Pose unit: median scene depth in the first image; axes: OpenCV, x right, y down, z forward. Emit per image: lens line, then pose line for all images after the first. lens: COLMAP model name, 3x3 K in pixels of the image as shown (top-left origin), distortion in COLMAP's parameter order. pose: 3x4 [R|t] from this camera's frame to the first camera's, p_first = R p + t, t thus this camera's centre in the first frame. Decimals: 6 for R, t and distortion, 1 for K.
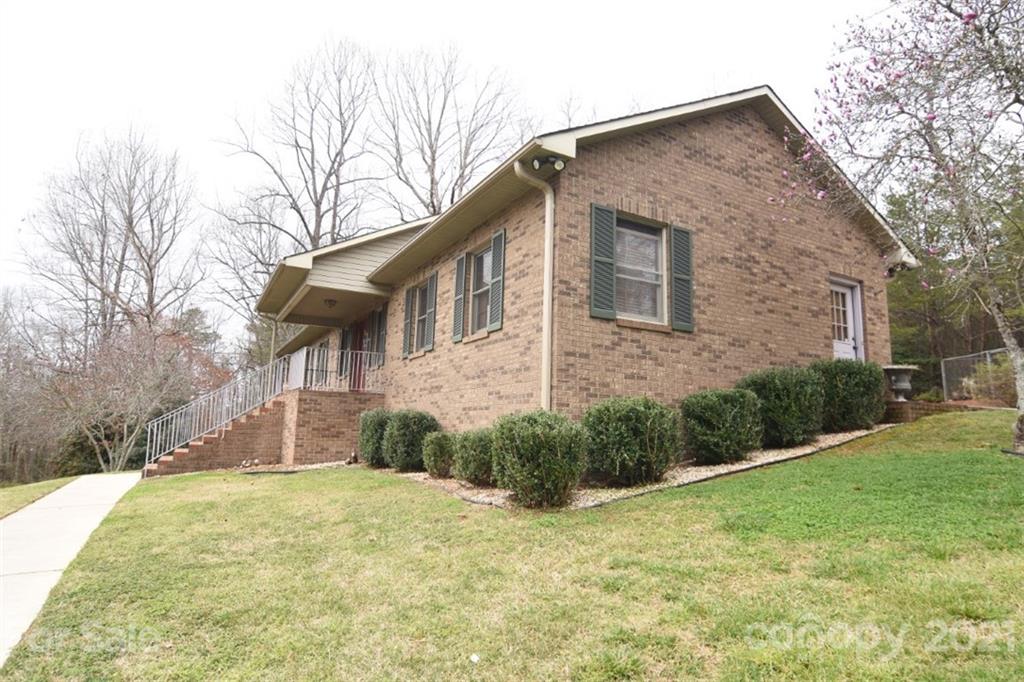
lens RADIAL K [[551.7, 0, 514.2], [0, 551.7, 345.4], [0, 0, 1]] dist [-0.010299, -0.001431]
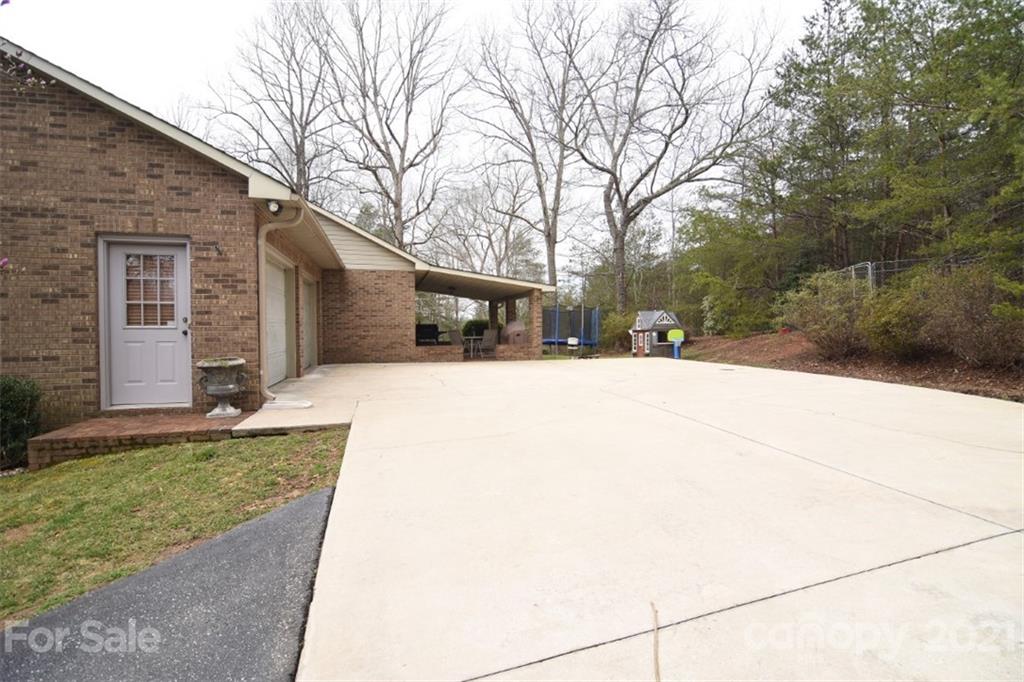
lens RADIAL K [[492.7, 0, 507.6], [0, 492.7, 341.7], [0, 0, 1]] dist [-0.016435, -0.003783]
pose [[0.973552, -0.030554, -0.226412, 1.314886], [0.067846, 0.984975, 0.158810, -0.063784], [0.218158, -0.169971, 0.960998, 0.535861]]
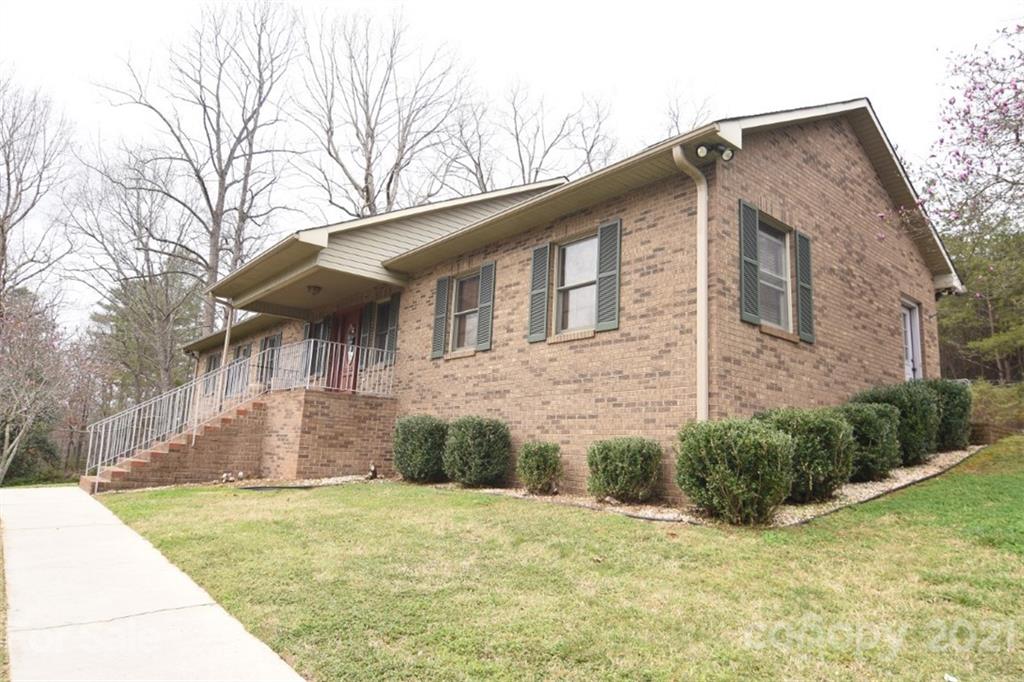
lens RADIAL K [[609.8, 0, 508.9], [0, 609.8, 343.9], [0, 0, 1]] dist [-0.010618, -0.003320]
pose [[0.984157, 0.053612, 0.168997, -0.325784], [-0.050060, 0.998428, -0.025213, 0.025527], [-0.170083, 0.016353, 0.985294, 0.045251]]
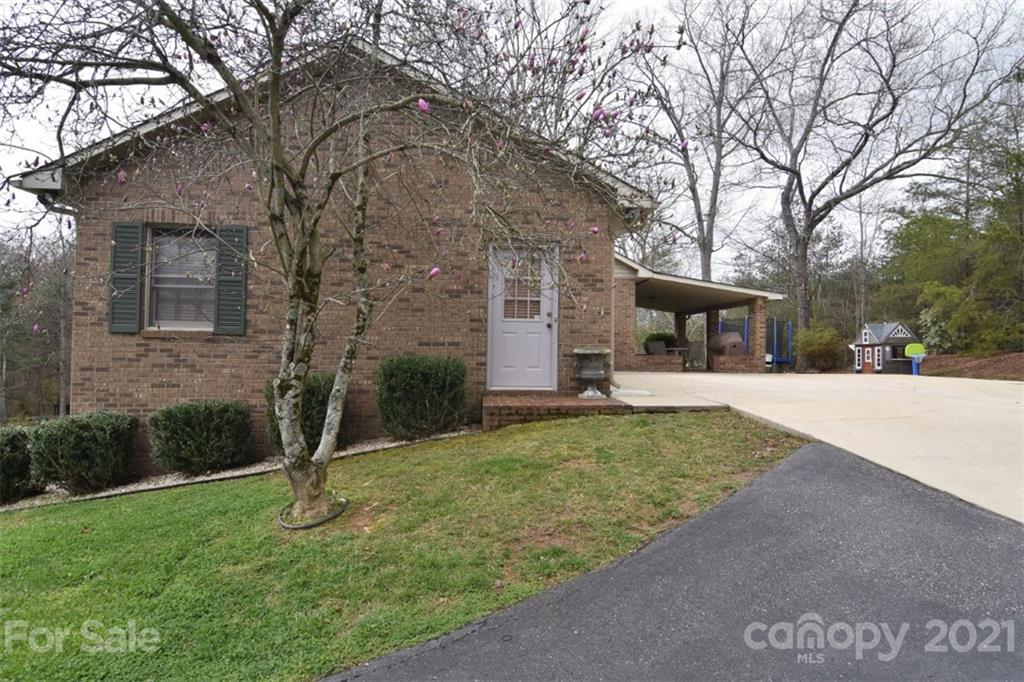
lens RADIAL K [[551.7, 0, 514.7], [0, 551.7, 339.0], [0, 0, 1]] dist [-0.010299, -0.001431]
pose [[0.917127, -0.028456, -0.397577, 1.007039], [0.073833, 0.992315, 0.099295, -0.068374], [0.391696, -0.120420, 0.912180, 0.258274]]
